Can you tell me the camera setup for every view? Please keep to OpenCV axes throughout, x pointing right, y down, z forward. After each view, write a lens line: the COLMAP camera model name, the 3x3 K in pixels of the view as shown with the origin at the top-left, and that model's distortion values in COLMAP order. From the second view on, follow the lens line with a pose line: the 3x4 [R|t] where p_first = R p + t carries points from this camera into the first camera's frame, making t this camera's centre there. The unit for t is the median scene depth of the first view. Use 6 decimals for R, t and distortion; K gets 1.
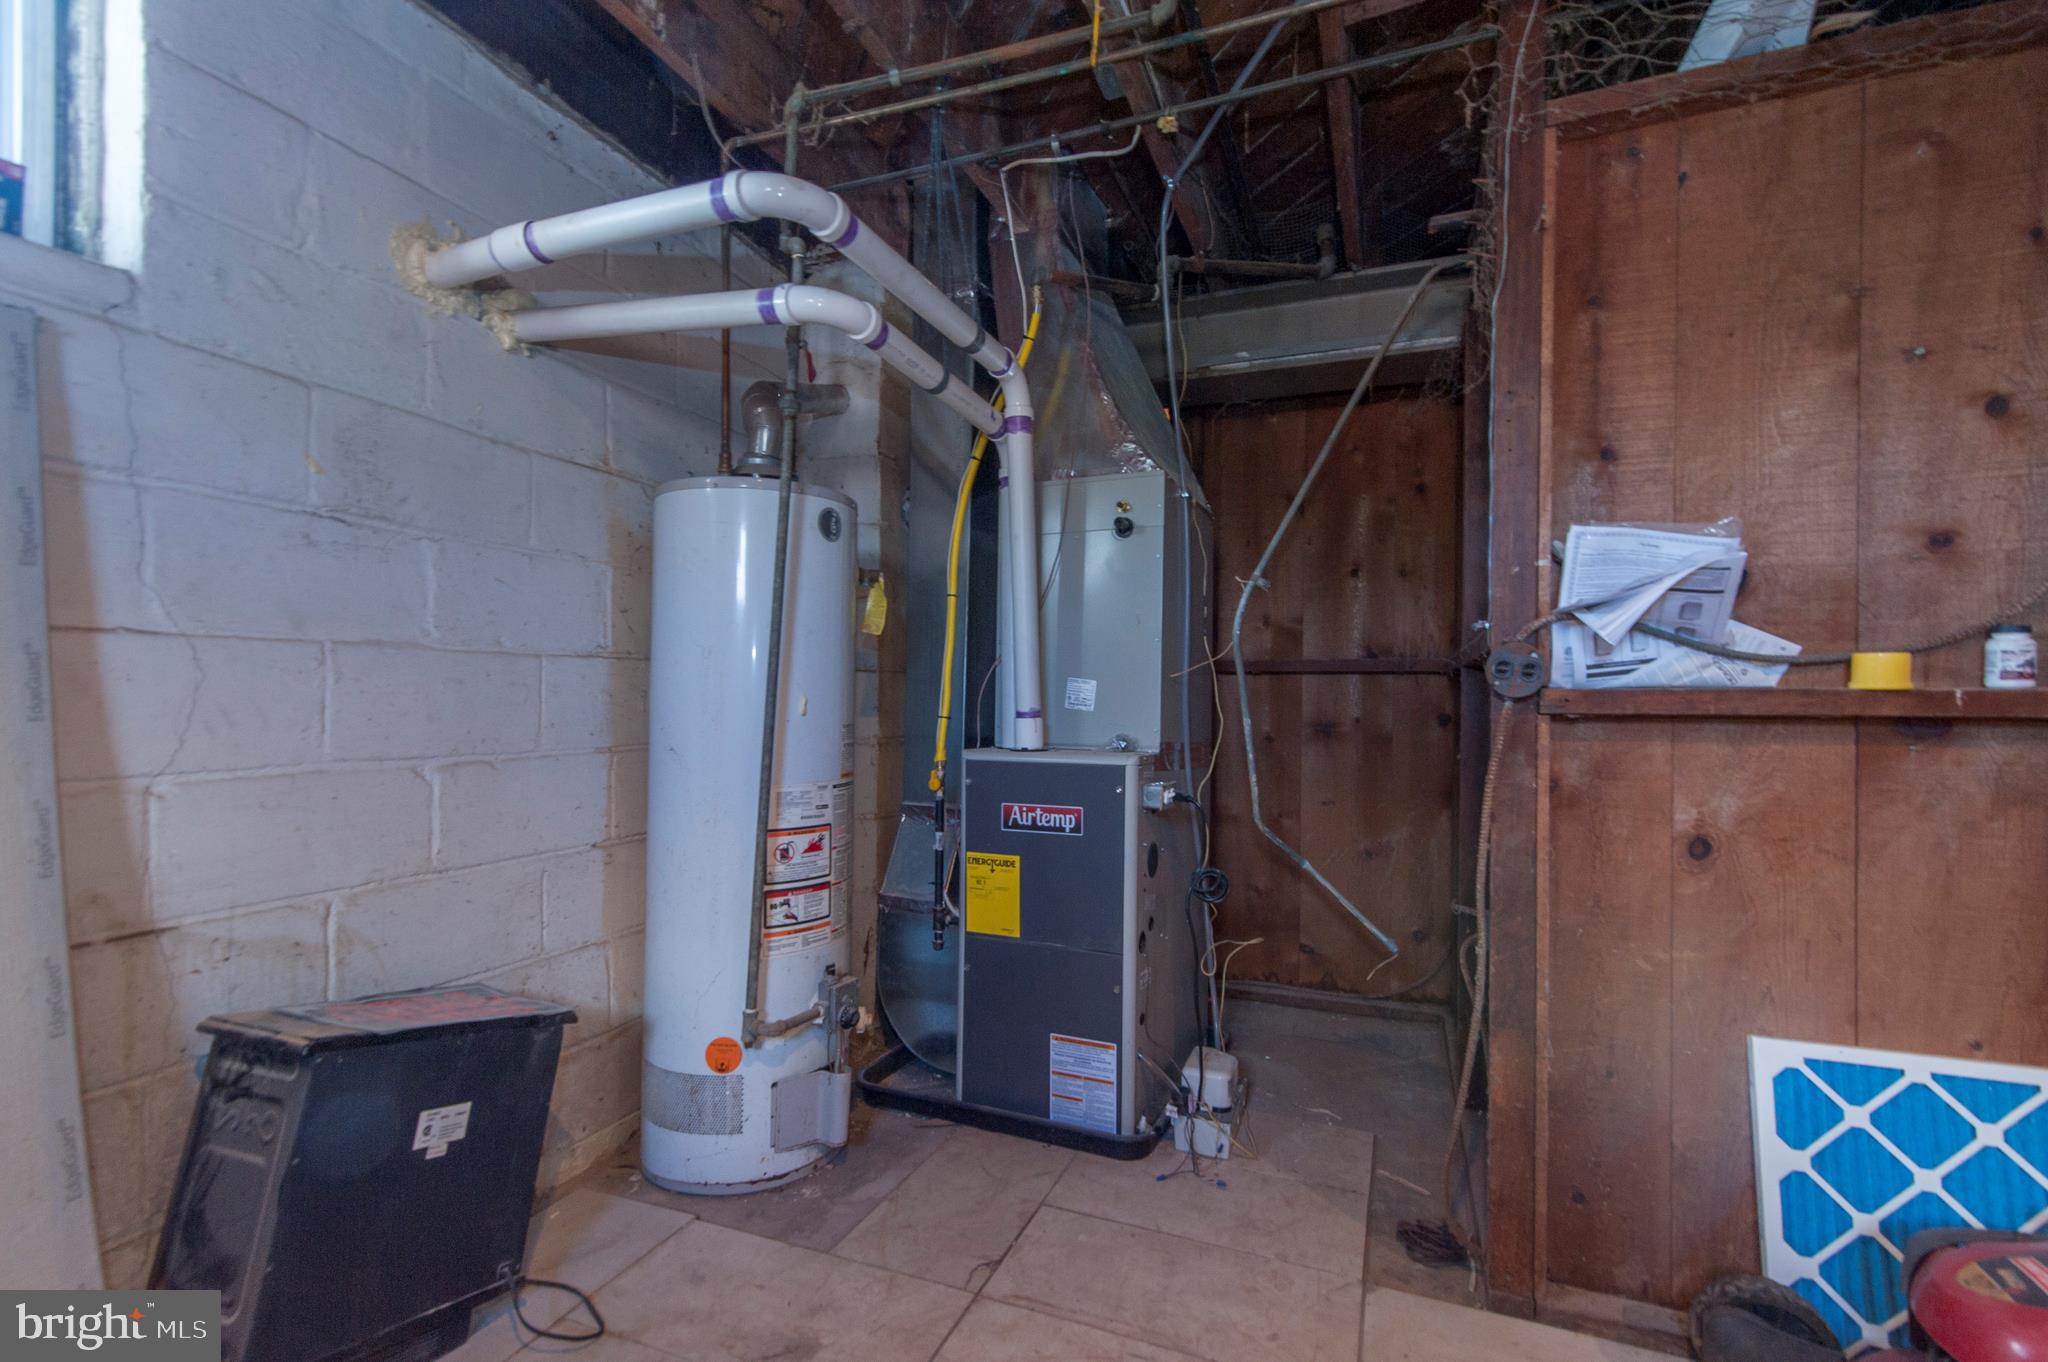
lens RADIAL K [[927.0, 0, 1028.5], [0, 927.0, 689.8], [0, 0, 1]] dist [0.015819, -0.001873]
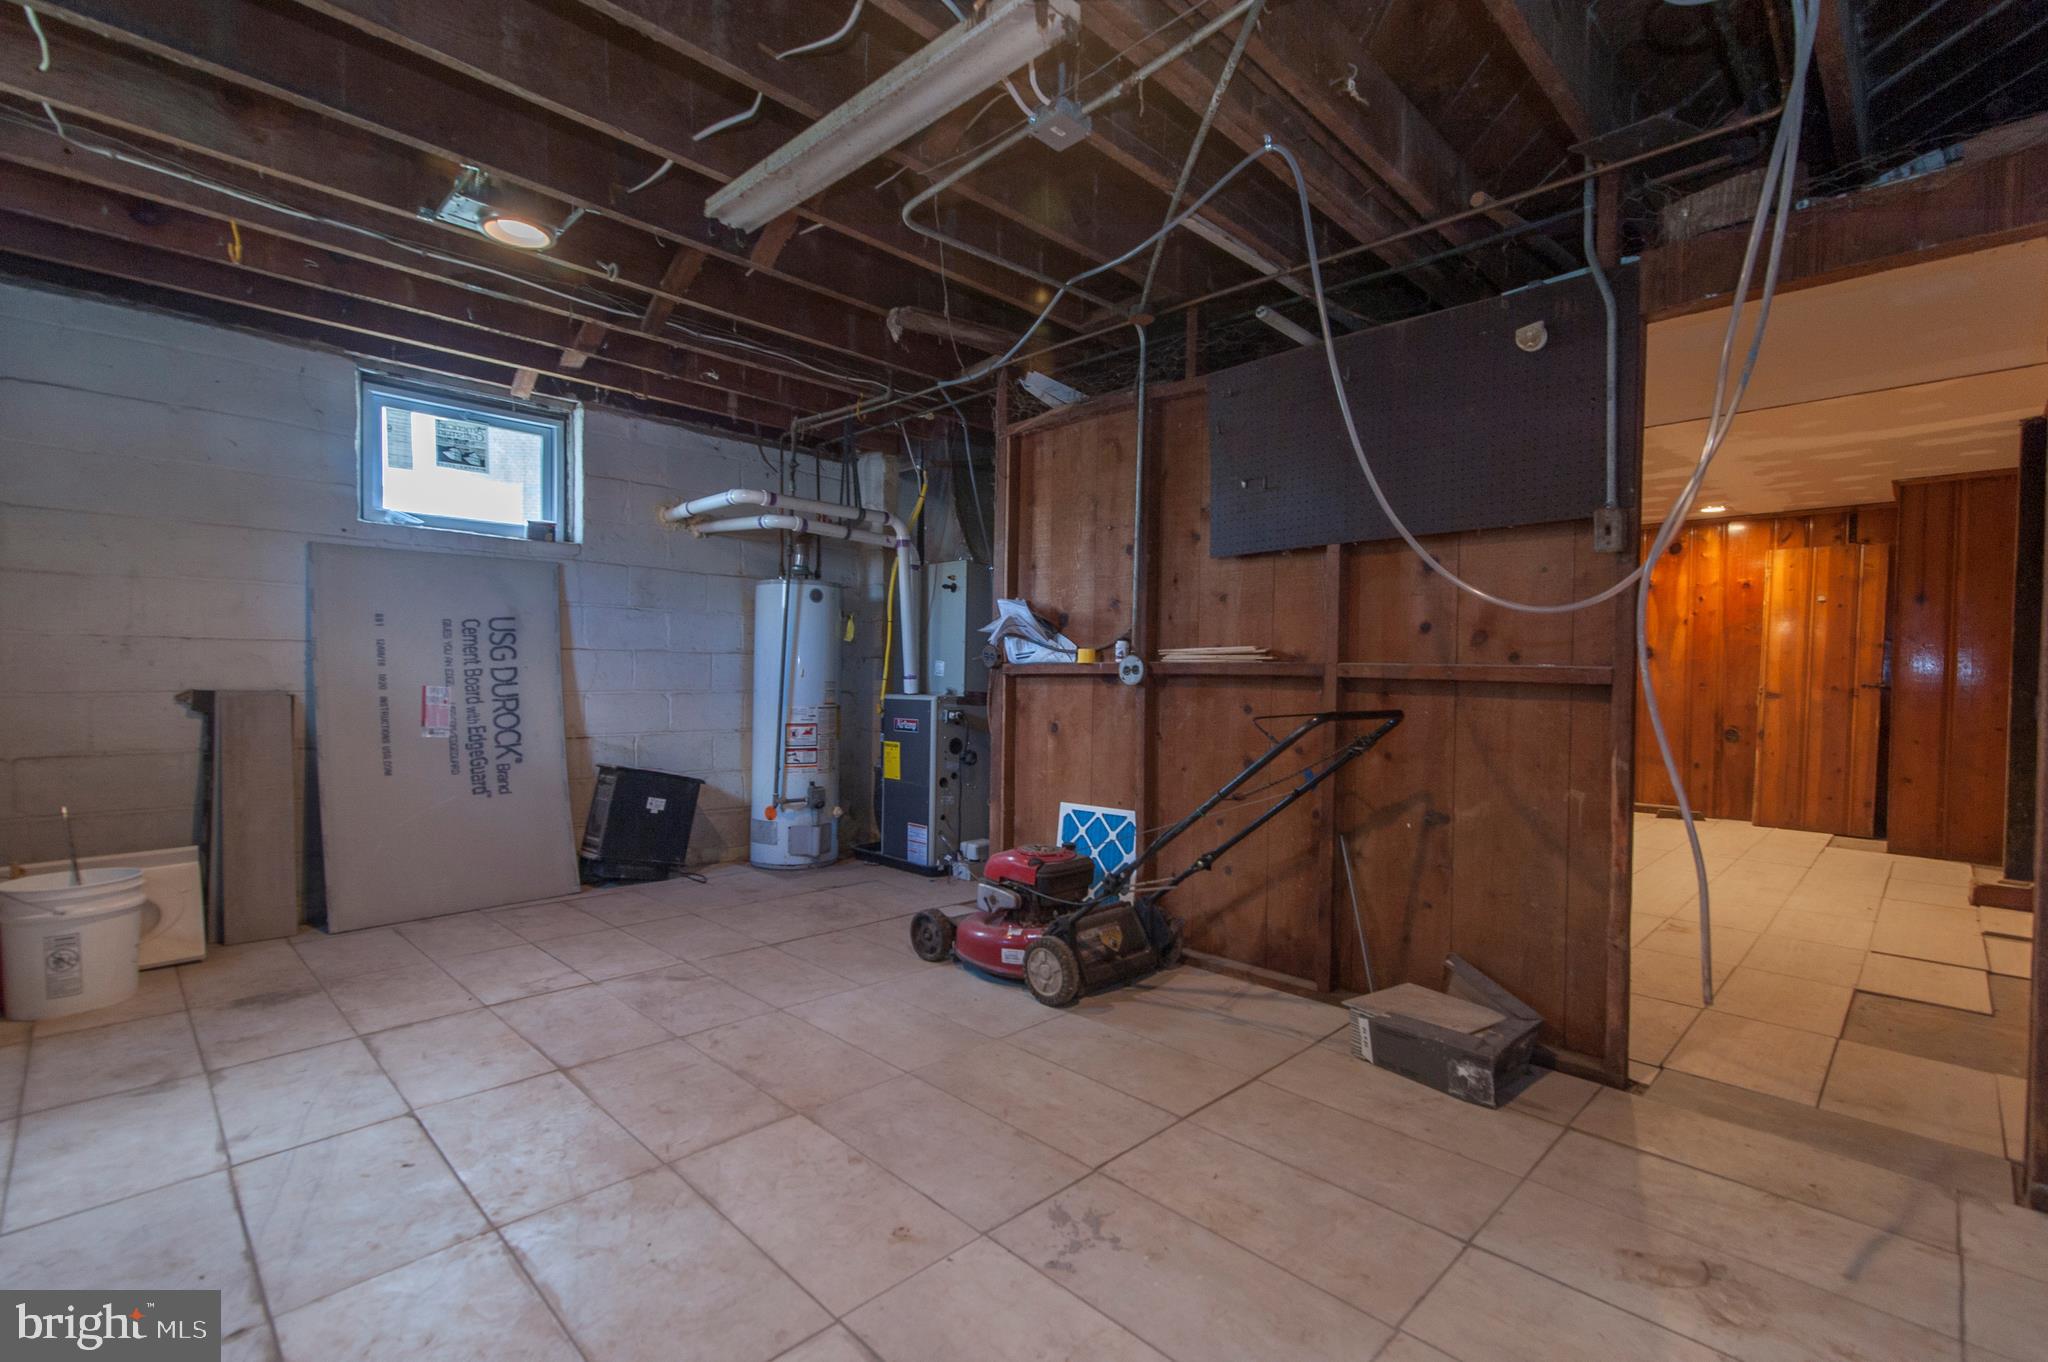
lens RADIAL K [[927.0, 0, 1025.2], [0, 927.0, 688.7], [0, 0, 1]] dist [0.015819, -0.001873]
pose [[0.919448, 0.005049, -0.393180, 1.256003], [0.001764, 0.999855, 0.016965, 0.018490], [0.393209, -0.016291, 0.919305, -0.995884]]
